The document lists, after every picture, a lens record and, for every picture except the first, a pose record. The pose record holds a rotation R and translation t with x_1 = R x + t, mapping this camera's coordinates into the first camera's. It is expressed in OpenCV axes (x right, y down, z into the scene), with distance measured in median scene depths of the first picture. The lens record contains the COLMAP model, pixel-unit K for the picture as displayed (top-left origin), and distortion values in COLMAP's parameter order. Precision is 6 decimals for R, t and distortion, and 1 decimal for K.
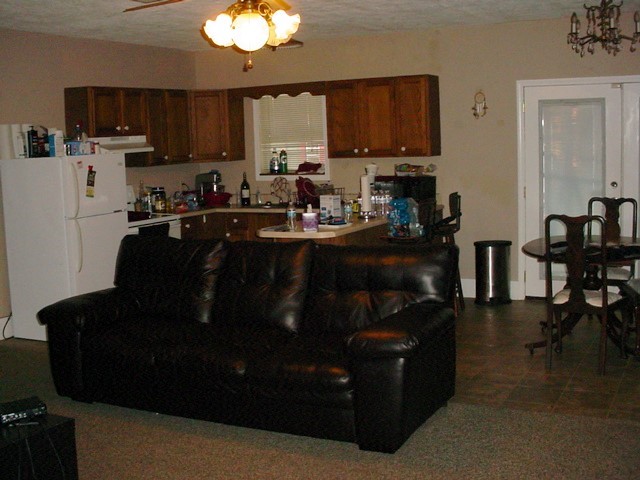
lens RADIAL K [[812.9, 0, 320.0], [0, 812.9, 240.0], [0, 0, 1]] dist [-0.244031, 0.027559]
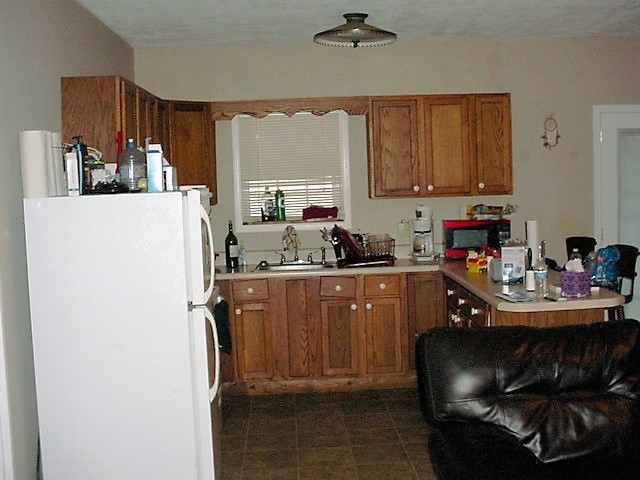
lens RADIAL K [[812.9, 0, 320.0], [0, 812.9, 240.0], [0, 0, 1]] dist [-0.244031, 0.027559]
pose [[0.880810, -0.033835, 0.472259, -0.393494], [0.063001, 0.996949, -0.046077, -0.032178], [-0.469259, 0.070338, 0.880255, 0.371474]]
